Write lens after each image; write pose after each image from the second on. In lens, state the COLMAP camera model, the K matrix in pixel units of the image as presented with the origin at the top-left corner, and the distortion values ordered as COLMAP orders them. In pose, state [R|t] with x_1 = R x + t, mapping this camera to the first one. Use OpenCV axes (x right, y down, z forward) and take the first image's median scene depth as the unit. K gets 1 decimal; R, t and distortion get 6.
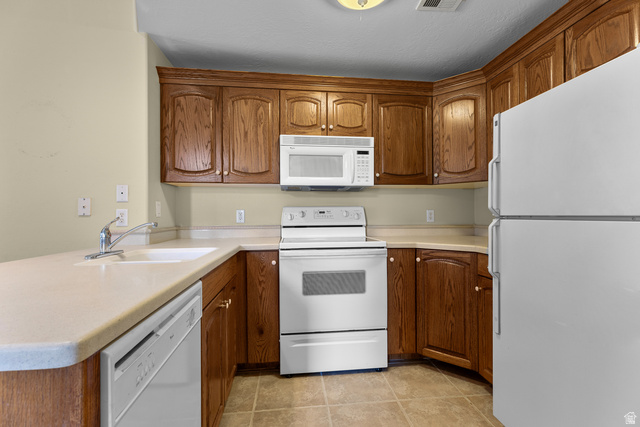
lens RADIAL K [[288.9, 0, 327.7], [0, 288.9, 213.5], [0, 0, 1]] dist [0.002171, 0.000331]
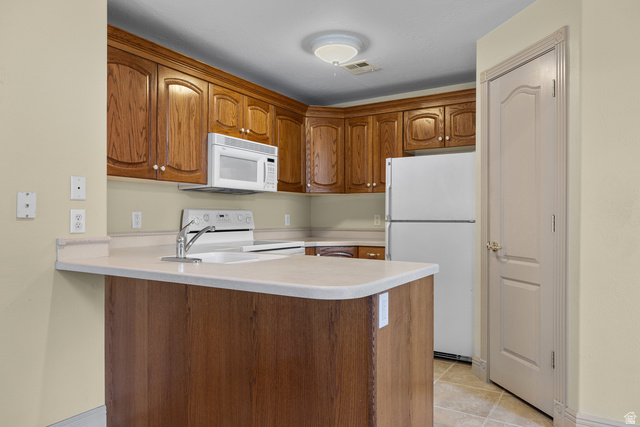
lens RADIAL K [[442.9, 0, 320.0], [0, 442.9, 213.5], [0, 0, 1]] dist [0.040125, 0.001207]
pose [[0.620754, 0.013668, 0.783887, -1.050895], [-0.010126, 0.999904, -0.009415, -0.001083], [-0.783940, -0.002094, 0.620833, -0.159692]]
